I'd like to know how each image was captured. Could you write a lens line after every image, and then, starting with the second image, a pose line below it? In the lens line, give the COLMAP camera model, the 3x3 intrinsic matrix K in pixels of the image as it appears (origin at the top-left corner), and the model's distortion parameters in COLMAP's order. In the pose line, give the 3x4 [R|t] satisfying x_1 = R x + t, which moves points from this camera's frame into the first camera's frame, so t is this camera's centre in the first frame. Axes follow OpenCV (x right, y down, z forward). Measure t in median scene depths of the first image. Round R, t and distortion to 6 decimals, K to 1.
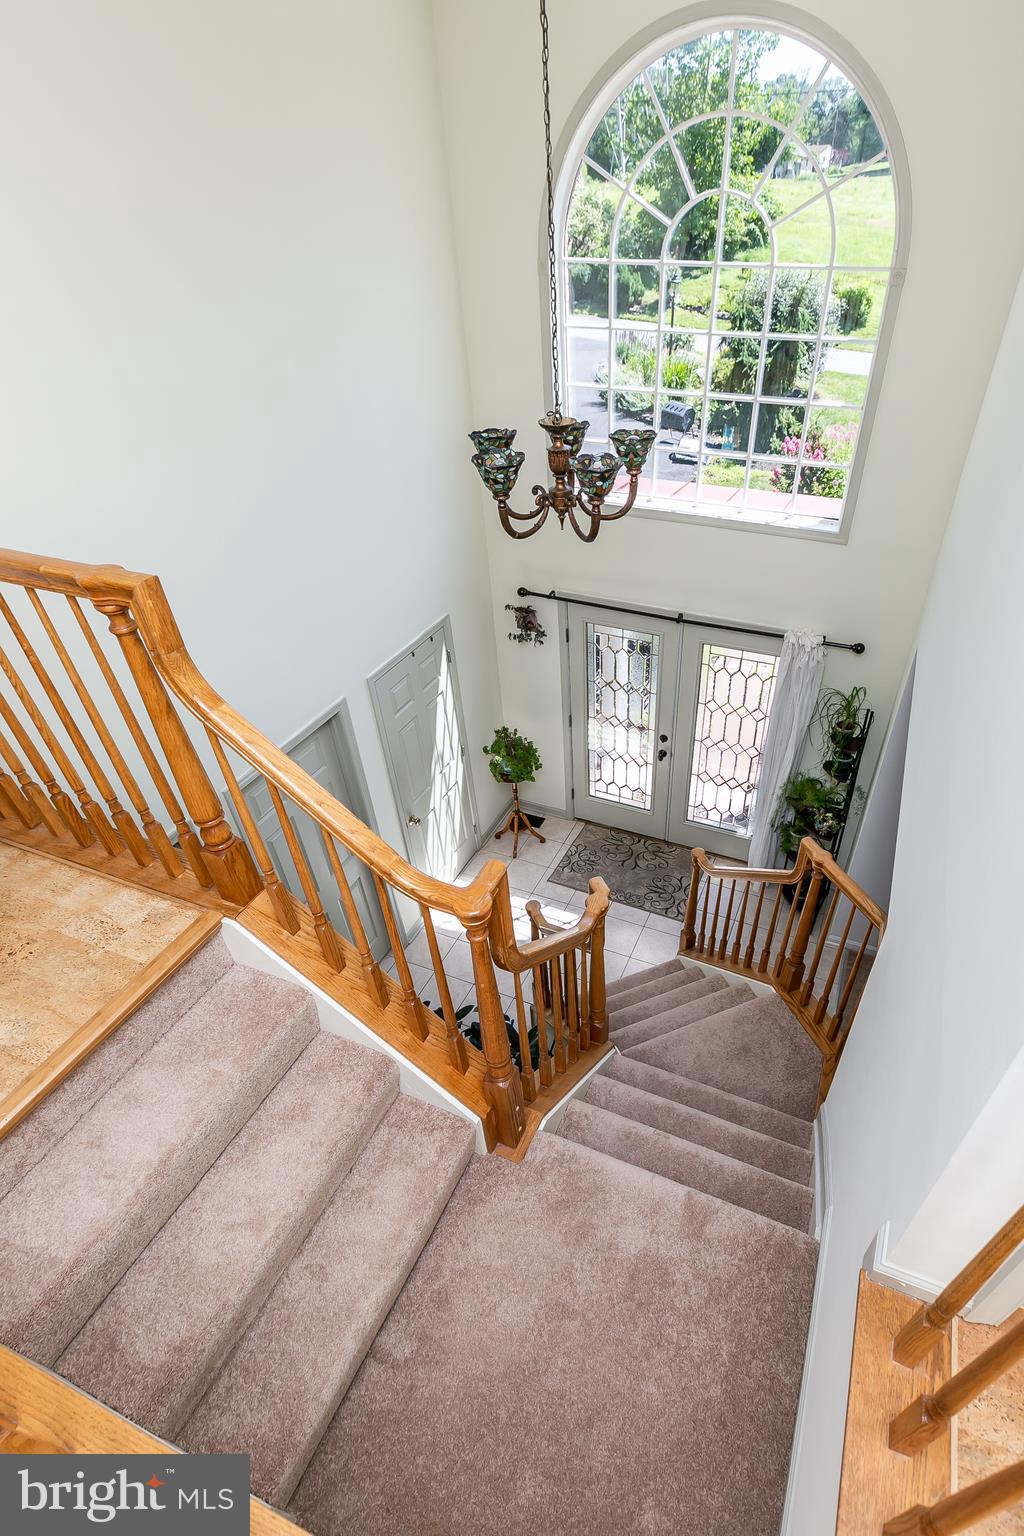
lens RADIAL K [[697.8, 0, 512.0], [0, 697.8, 768.0], [0, 0, 1]] dist [0.001406, 0.000505]
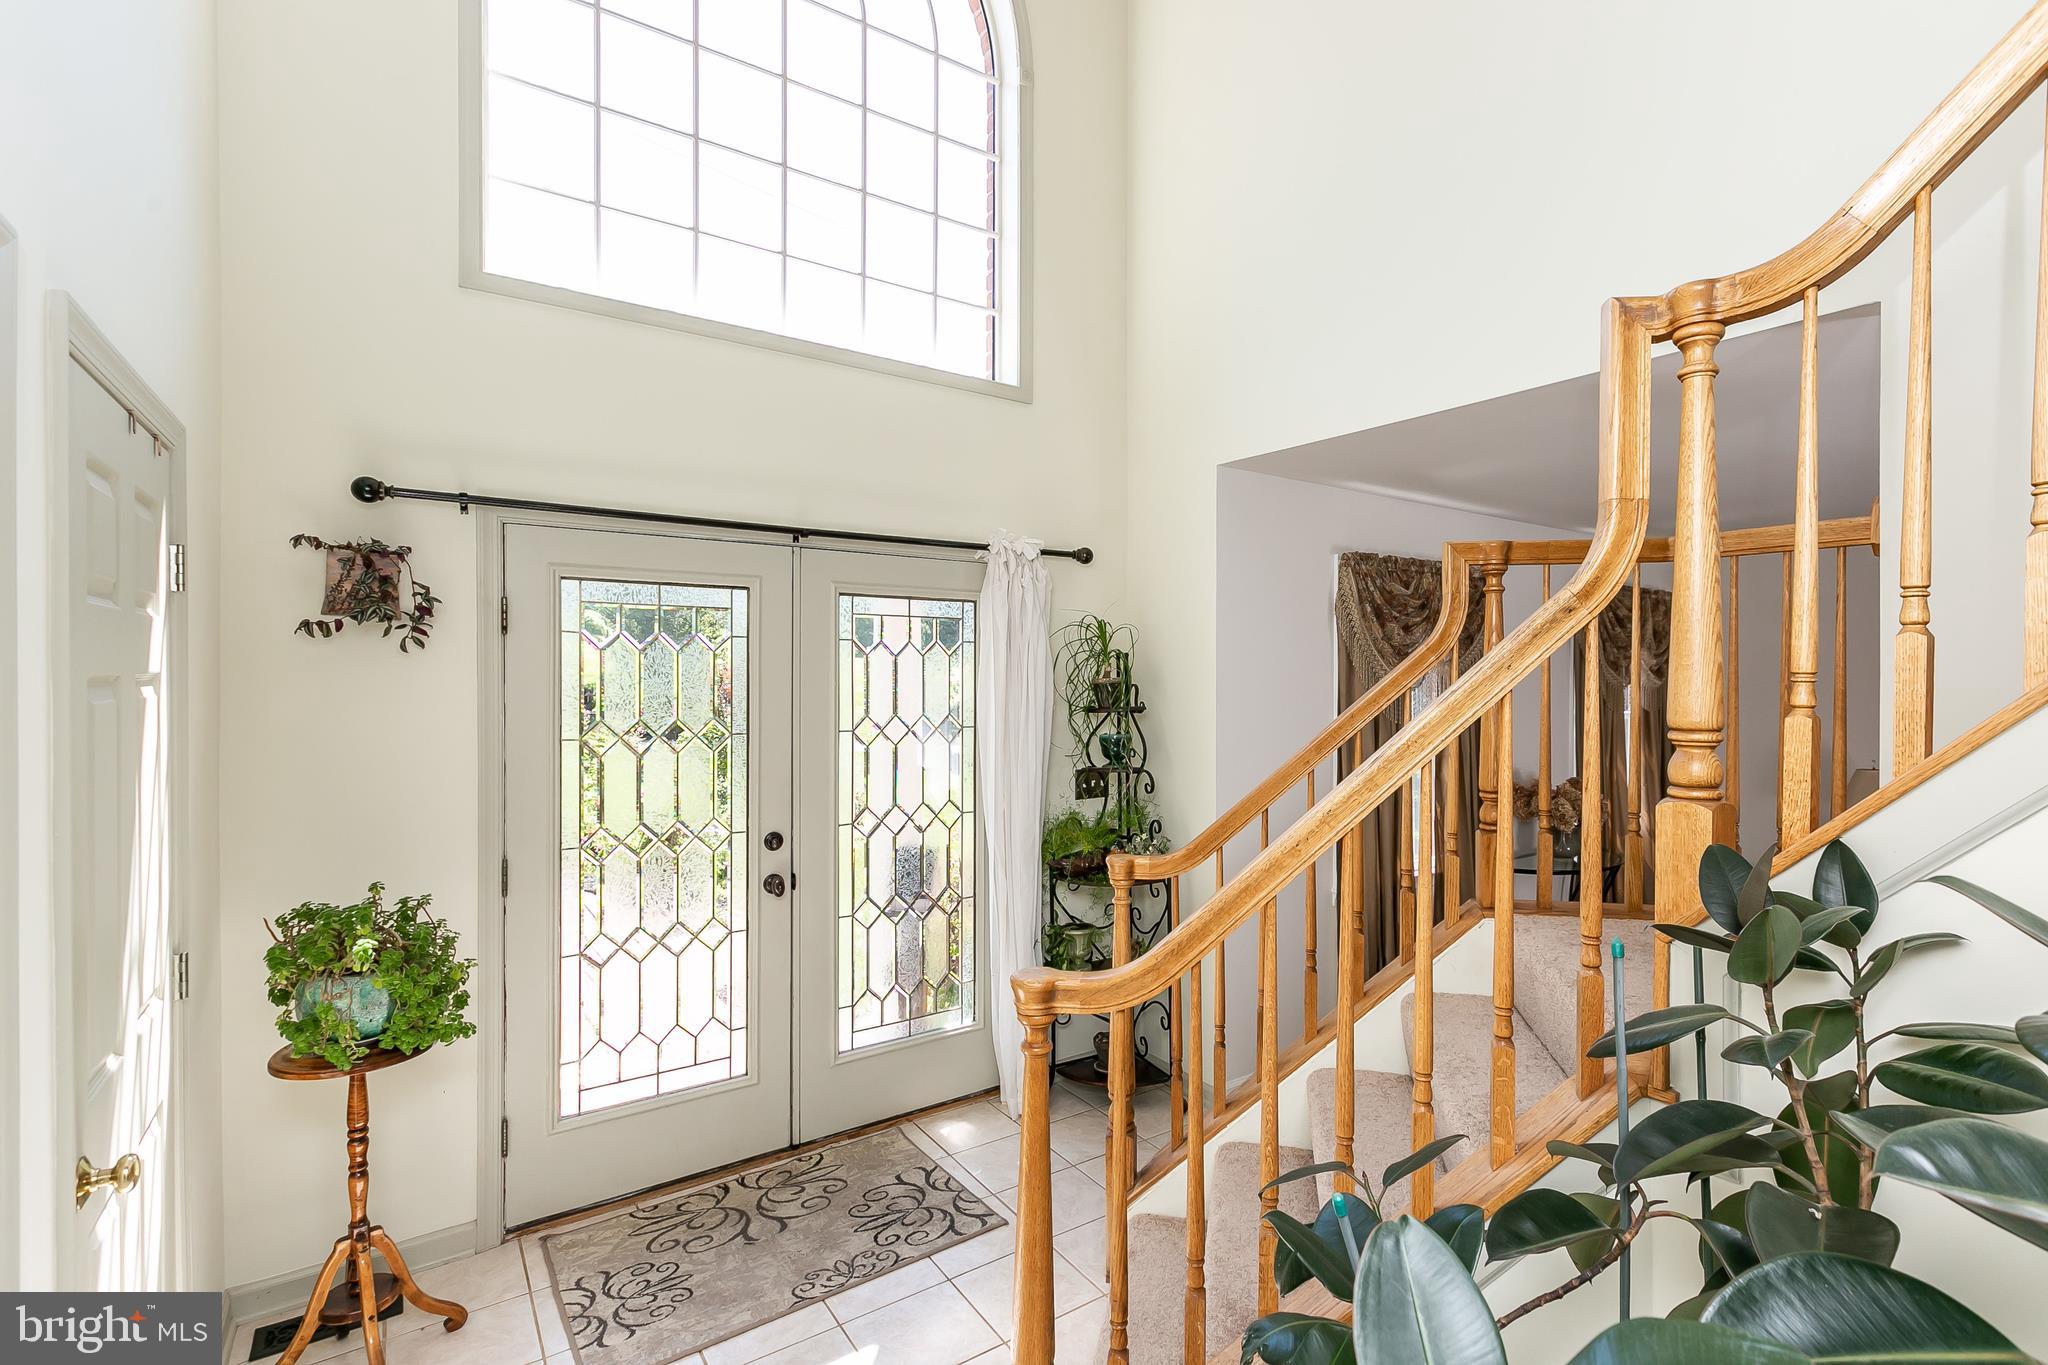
lens RADIAL K [[930.4, 0, 1024.0], [0, 930.4, 682.5], [0, 0, 1]] dist [0.001406, 0.000505]
pose [[0.535064, 0.074043, 0.841561, -0.205190], [0.477453, 0.795305, -0.373537, 0.178159], [-0.696955, 0.601671, 0.390187, 0.623866]]
